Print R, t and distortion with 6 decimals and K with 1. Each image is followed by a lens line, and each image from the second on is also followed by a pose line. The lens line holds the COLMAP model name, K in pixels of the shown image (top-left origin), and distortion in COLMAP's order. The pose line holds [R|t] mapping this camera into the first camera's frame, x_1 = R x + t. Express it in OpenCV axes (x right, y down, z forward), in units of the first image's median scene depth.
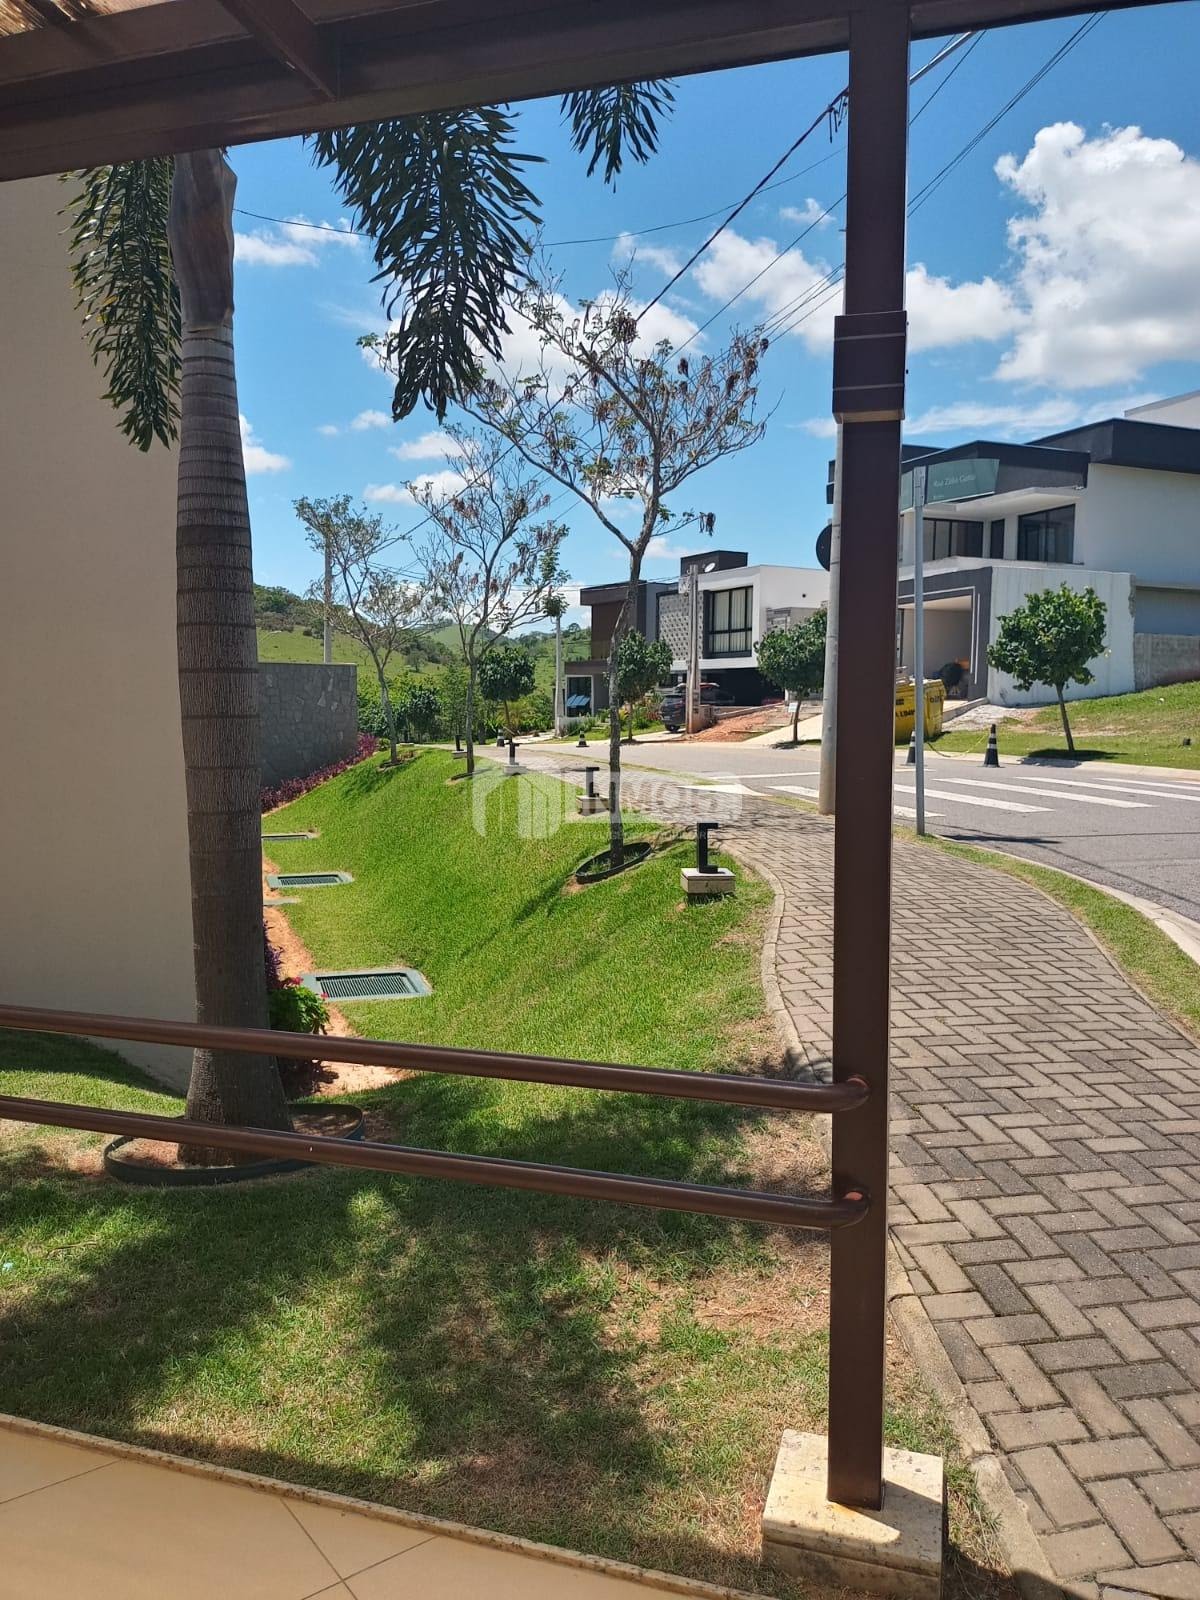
lens RADIAL K [[1196.4, 0, 612.3], [0, 1196.4, 796.0], [0, 0, 1]] dist [0.049742, -0.044938]
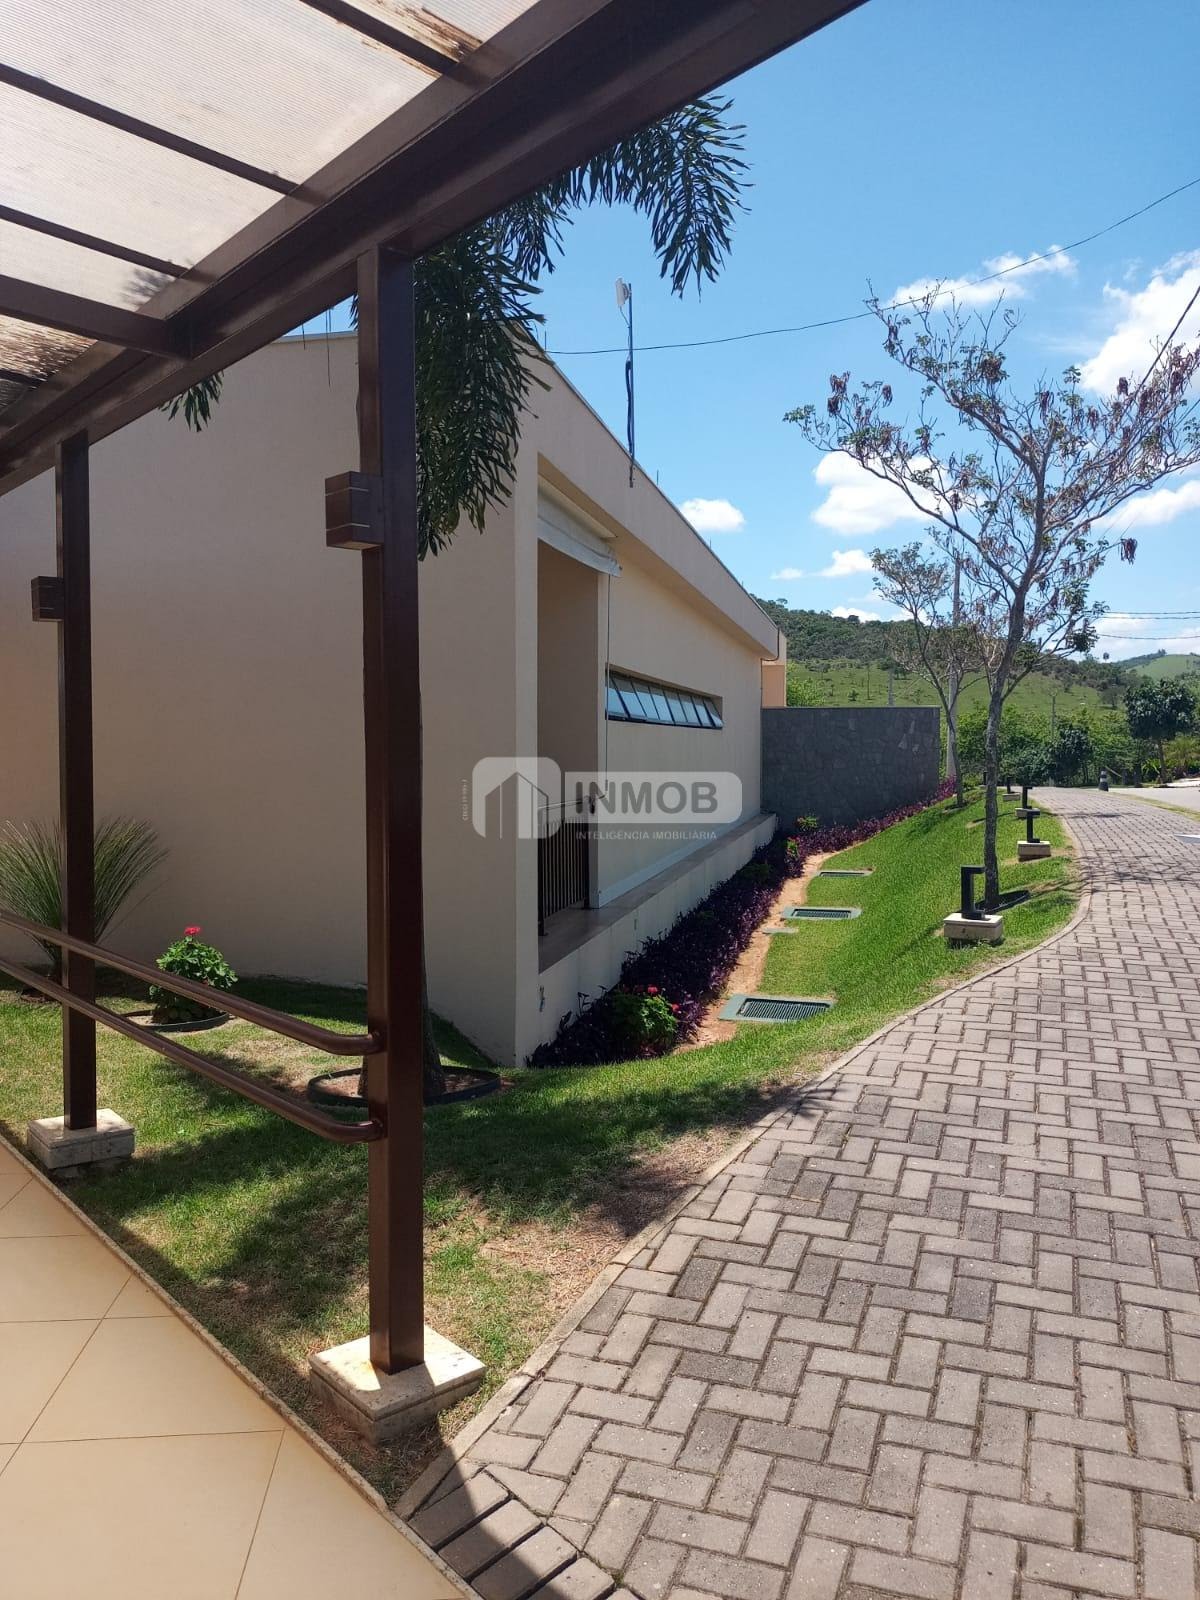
lens RADIAL K [[1196.4, 0, 600.4], [0, 1196.4, 802.4], [0, 0, 1]] dist [0.049742, -0.044938]
pose [[0.842484, 0.013966, -0.538541, 0.601290], [-0.029643, 0.999351, -0.020456, -0.001332], [0.537906, 0.033198, 0.842351, 0.007209]]
